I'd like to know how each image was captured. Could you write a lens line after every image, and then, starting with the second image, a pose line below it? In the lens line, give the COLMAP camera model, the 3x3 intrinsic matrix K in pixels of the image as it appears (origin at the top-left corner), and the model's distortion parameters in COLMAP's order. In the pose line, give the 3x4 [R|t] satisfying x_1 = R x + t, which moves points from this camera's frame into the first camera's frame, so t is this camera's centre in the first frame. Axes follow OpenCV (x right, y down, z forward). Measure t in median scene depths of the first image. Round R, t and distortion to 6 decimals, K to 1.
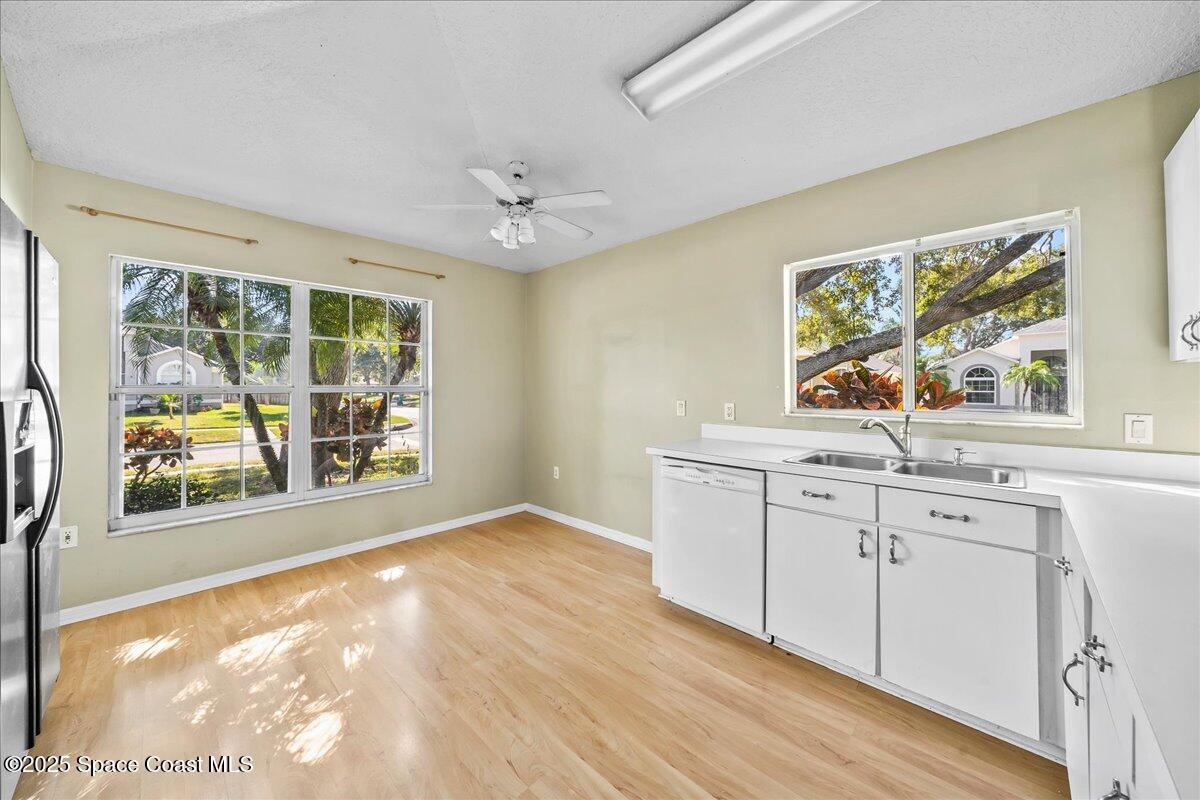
lens RADIAL K [[434.7, 0, 601.2], [0, 434.7, 386.4], [0, 0, 1]] dist [-0.000974, -0.000008]
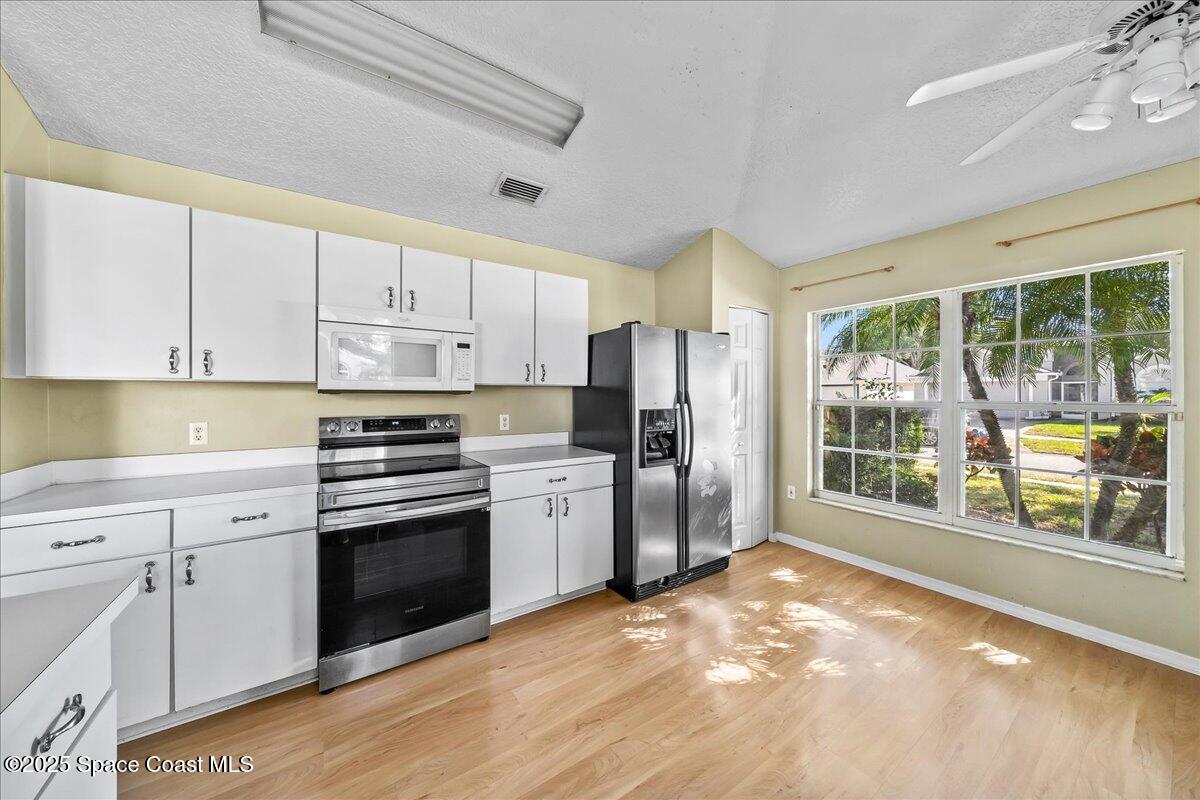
lens RADIAL K [[415.5, 0, 600.0], [0, 415.5, 394.0], [0, 0, 1]] dist [-0.000351, -0.000056]
pose [[-0.202541, 0.000156, -0.979274, 0.402149], [0.004072, 0.999991, -0.000683, -0.022559], [0.979265, -0.004126, -0.202540, 0.543541]]
